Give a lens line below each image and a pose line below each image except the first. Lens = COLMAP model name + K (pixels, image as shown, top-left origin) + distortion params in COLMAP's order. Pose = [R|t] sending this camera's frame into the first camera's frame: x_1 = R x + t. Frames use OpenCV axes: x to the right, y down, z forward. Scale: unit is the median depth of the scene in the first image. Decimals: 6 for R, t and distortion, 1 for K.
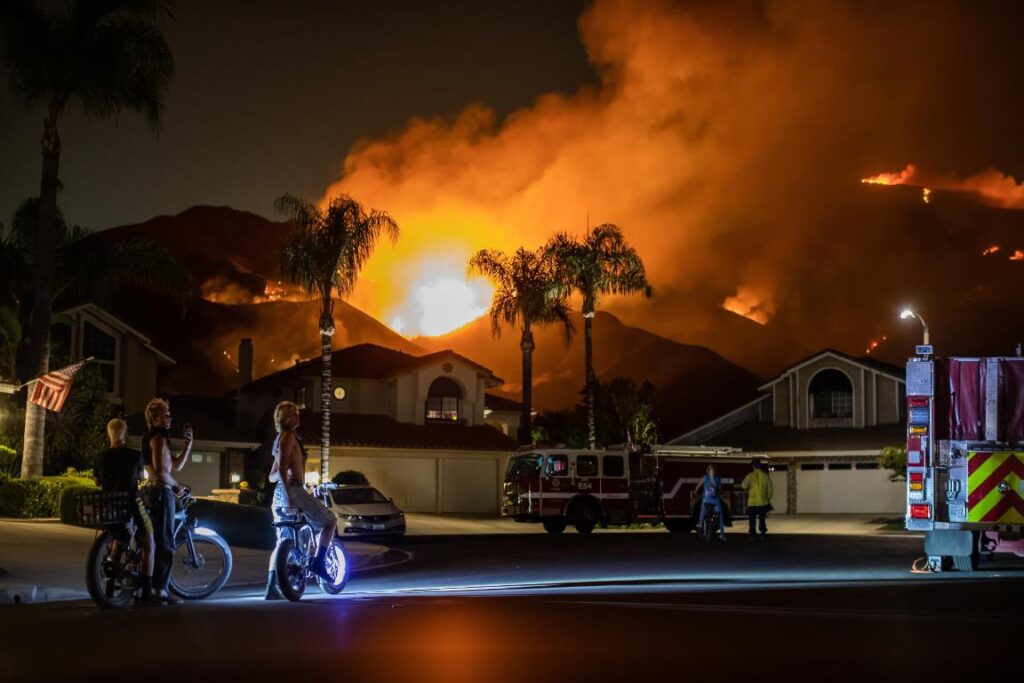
lens RADIAL K [[1464.3, 0, 512.0], [0, 1464.3, 341.5], [0, 0, 1]] dist [-0.083646, -0.044654]
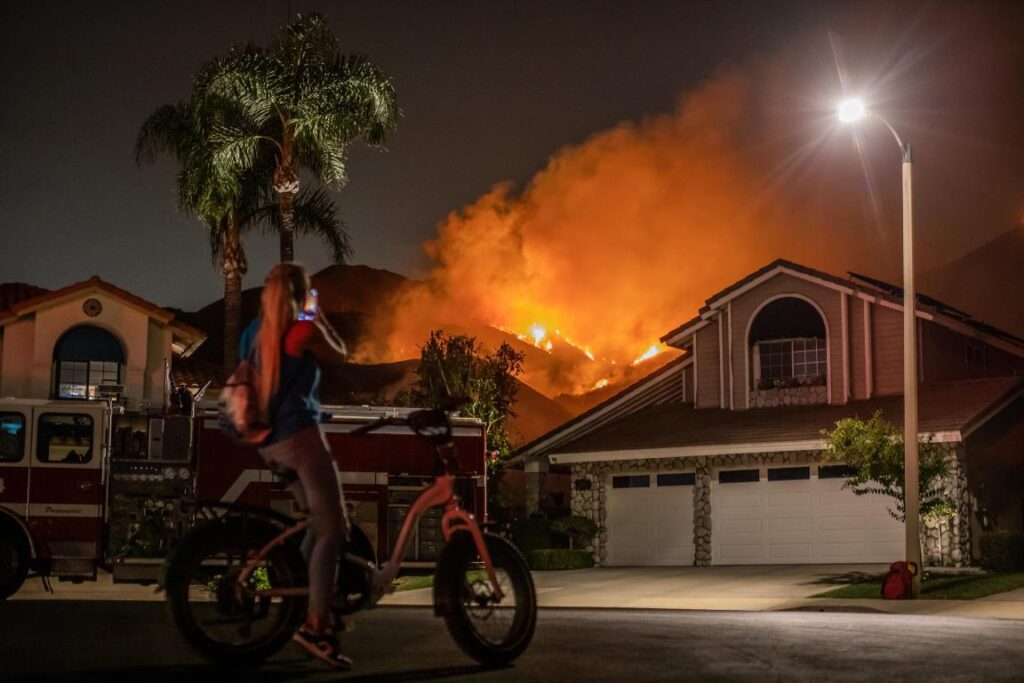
lens RADIAL K [[1464.3, 0, 512.0], [0, 1464.3, 341.5], [0, 0, 1]] dist [-0.083646, -0.044654]
pose [[0.992696, -0.020502, -0.118889, 0.189482], [0.015019, 0.998790, -0.046830, 0.061517], [0.119705, 0.044702, 0.991803, 0.473041]]
